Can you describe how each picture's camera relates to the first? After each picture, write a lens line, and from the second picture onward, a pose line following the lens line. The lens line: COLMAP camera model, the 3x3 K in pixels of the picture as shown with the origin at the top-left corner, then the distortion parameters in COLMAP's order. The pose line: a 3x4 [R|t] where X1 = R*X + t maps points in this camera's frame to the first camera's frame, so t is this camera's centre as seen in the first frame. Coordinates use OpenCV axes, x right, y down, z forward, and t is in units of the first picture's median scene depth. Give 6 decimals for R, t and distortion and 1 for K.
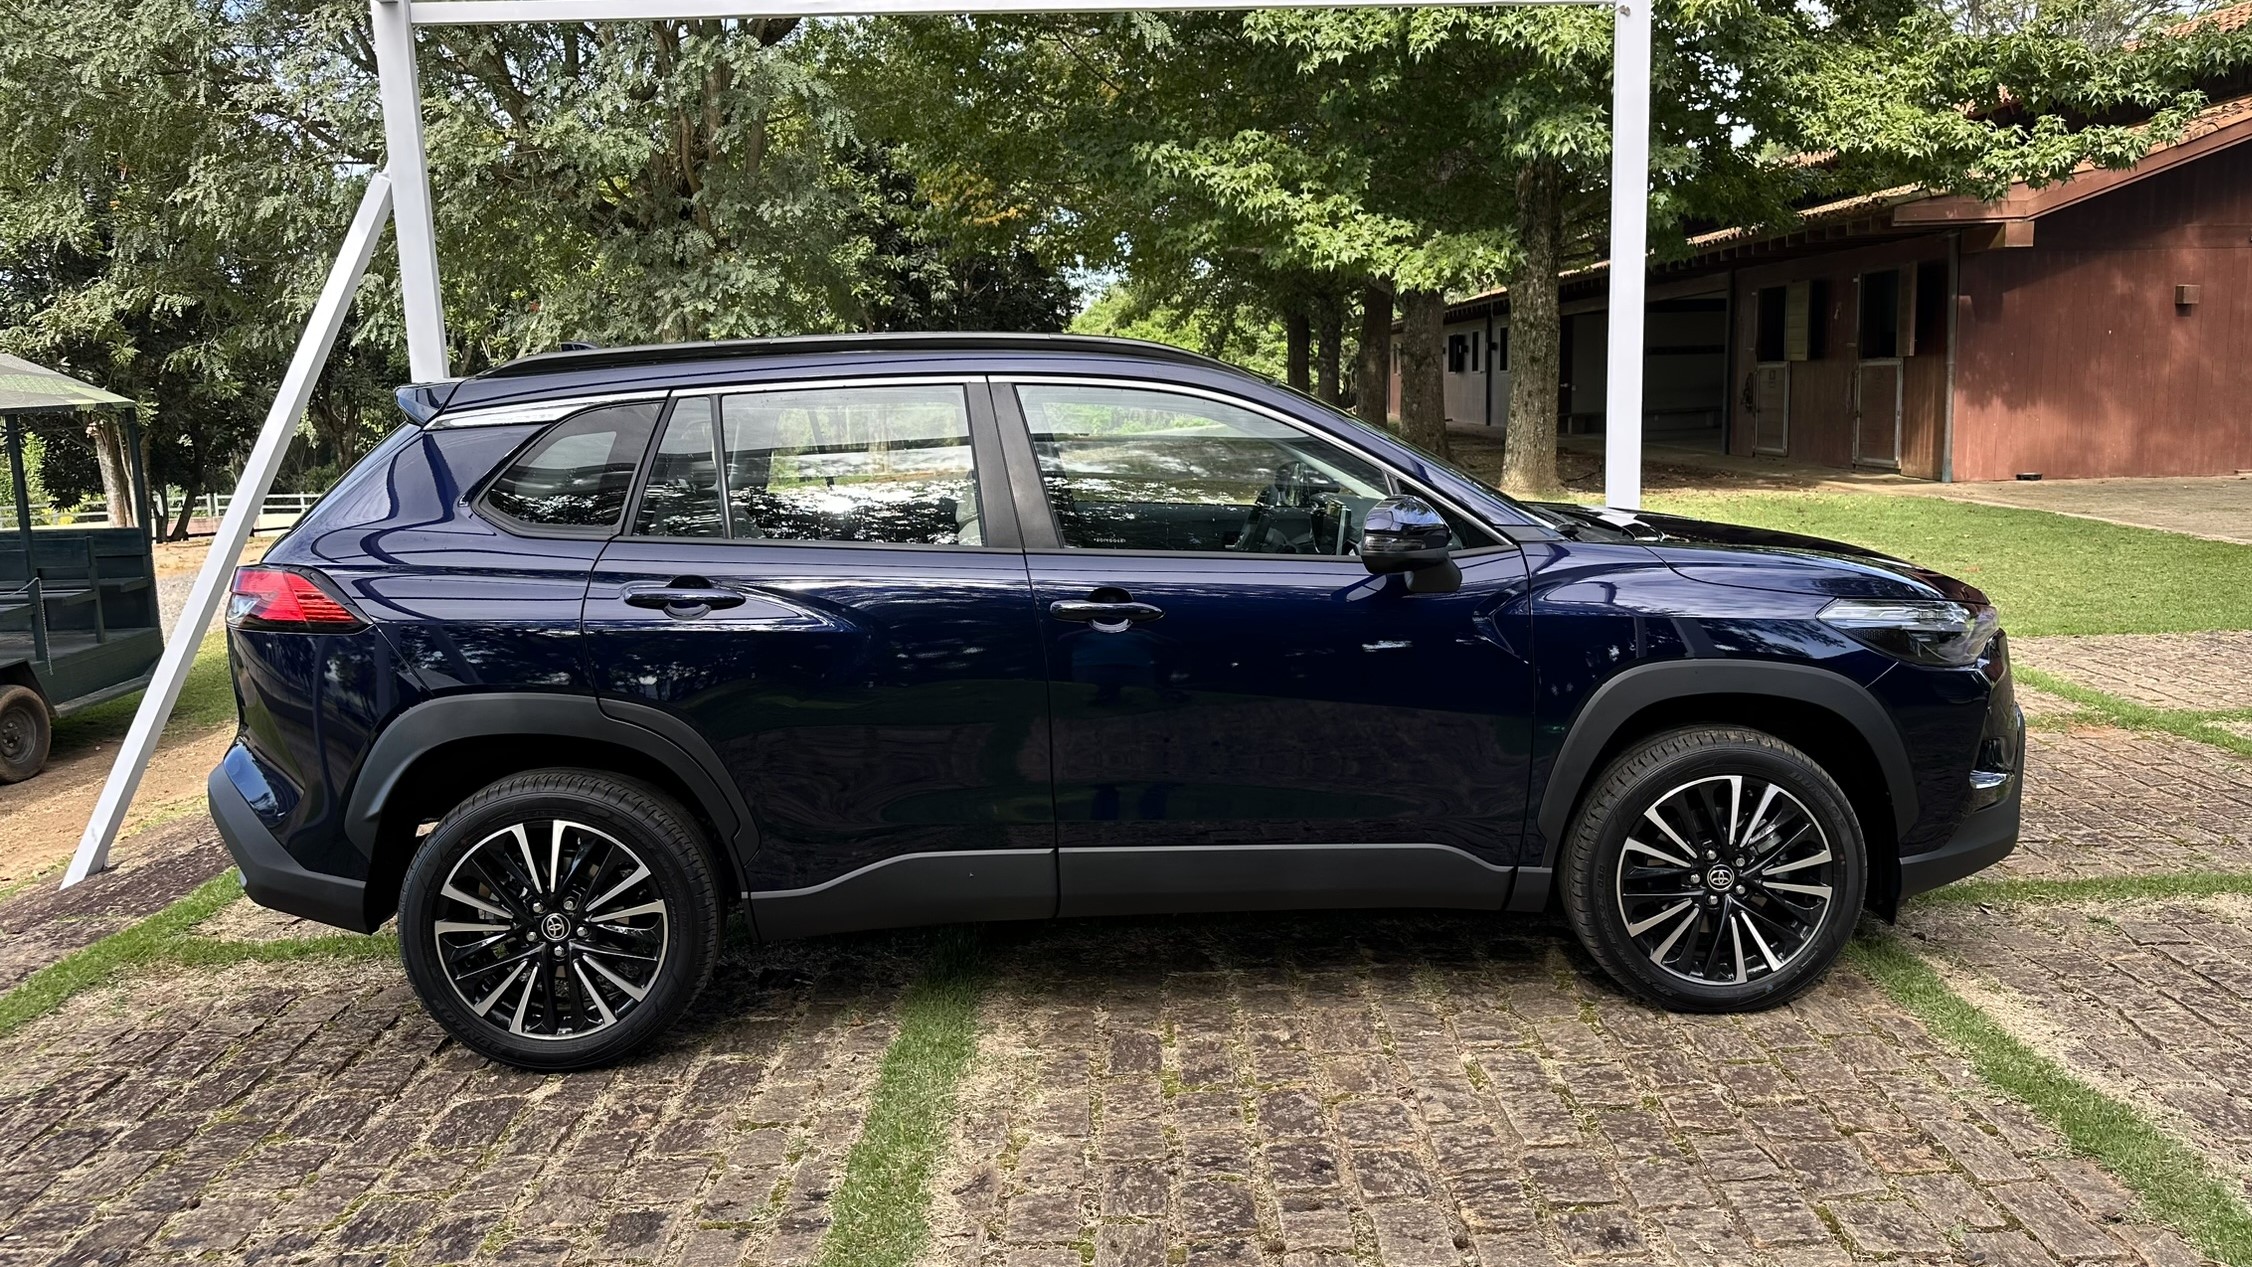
lens RADIAL K [[1496.8, 0, 1128.3], [0, 1496.8, 693.8], [0, 0, 1]] dist [-0.009707, -0.007194]
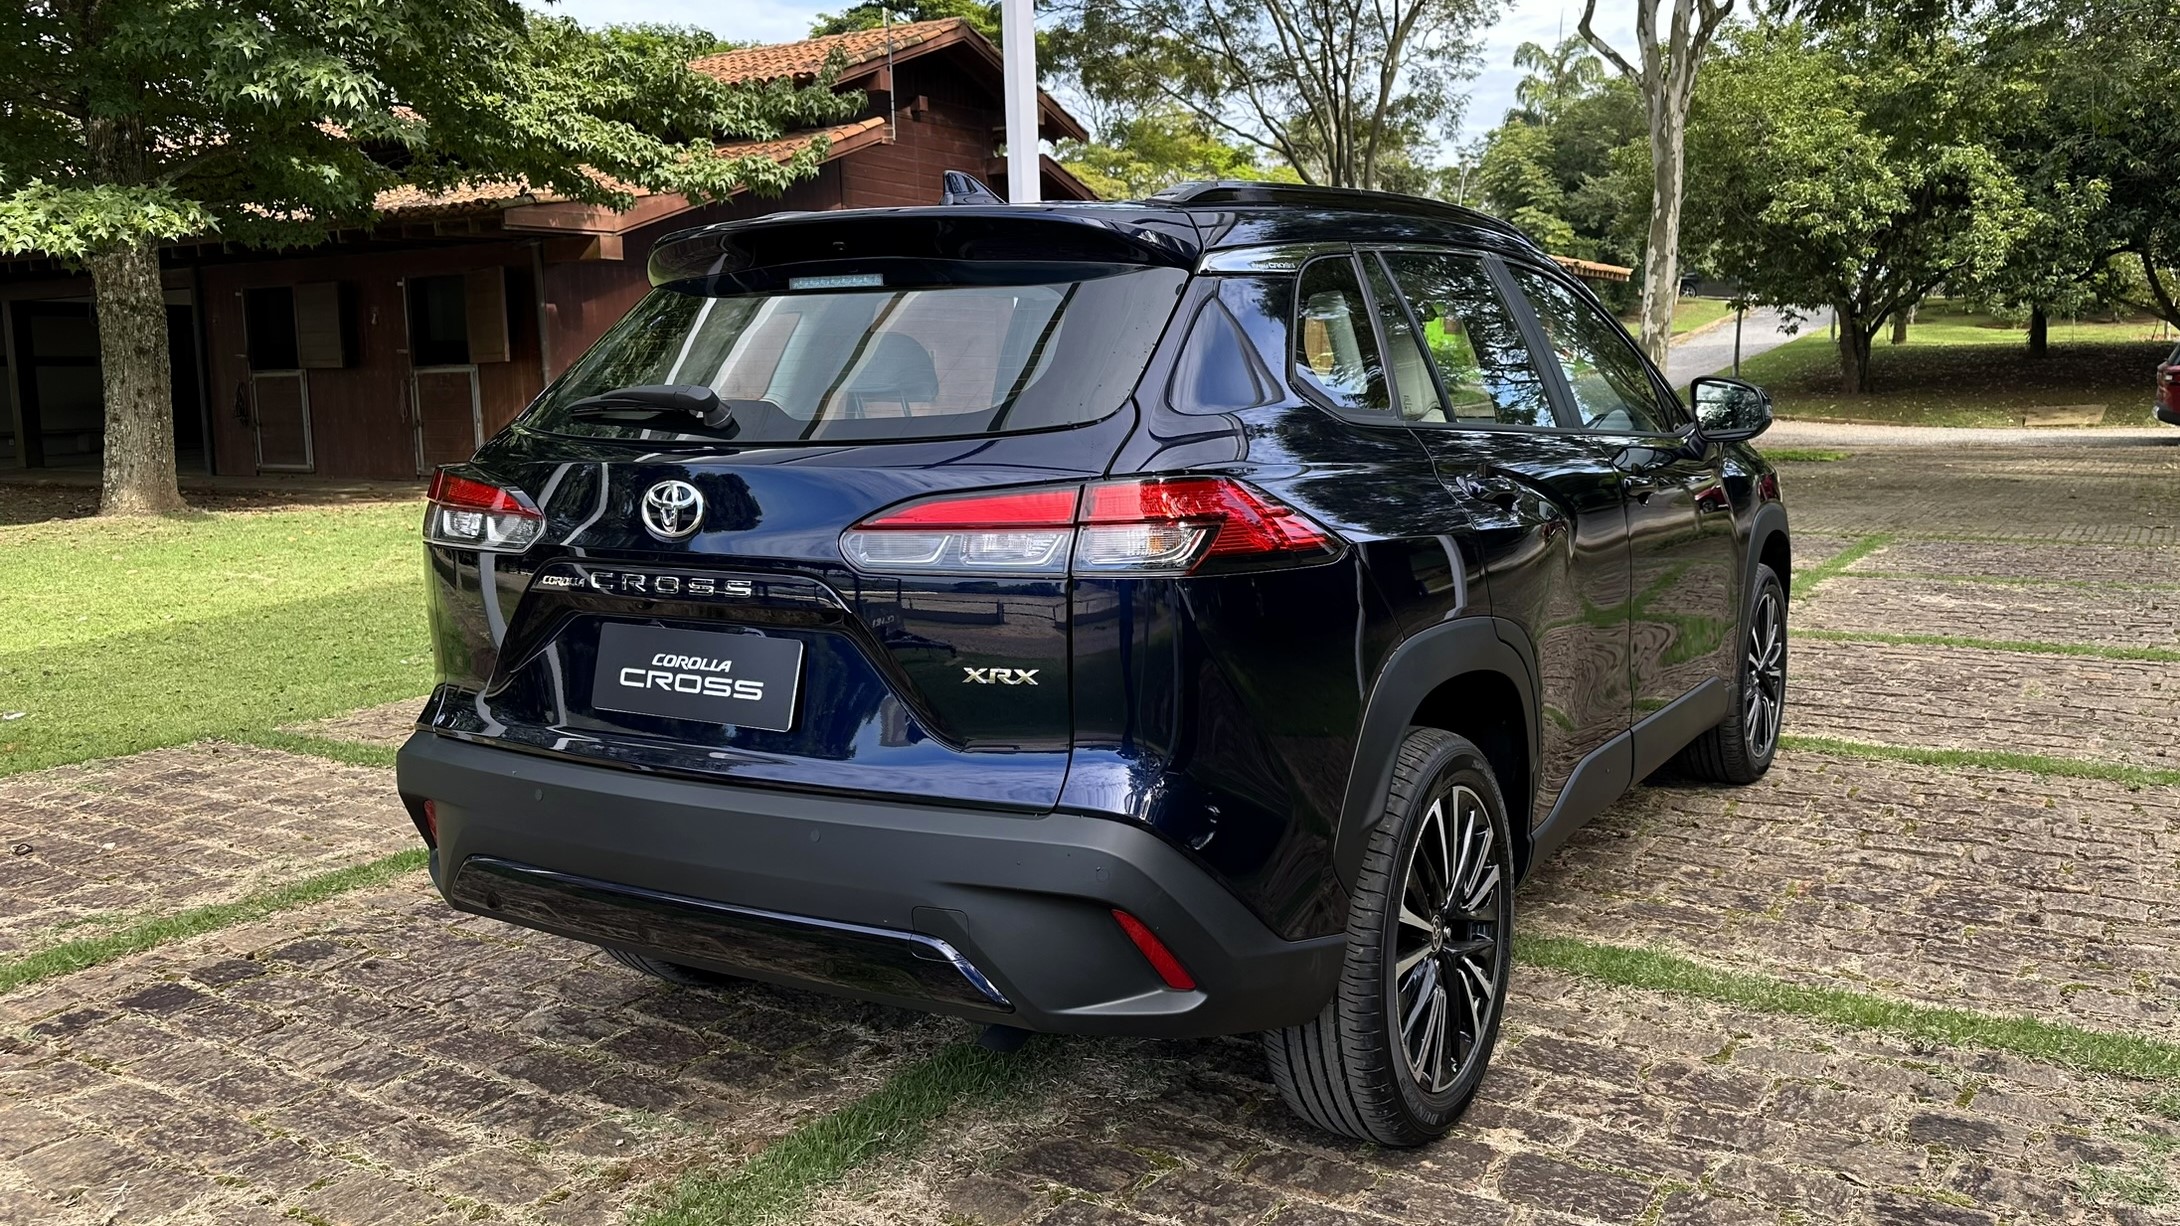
lens RADIAL K [[1634.5, 0, 1090.0], [0, 1634.5, 613.0], [0, 0, 1]] dist [-0.002245, 0.000670]
pose [[0.577553, -0.094868, 0.810822, -0.162437], [0.158726, 0.987320, 0.002457, -0.004654], [-0.800774, 0.127279, 0.585288, 0.091533]]
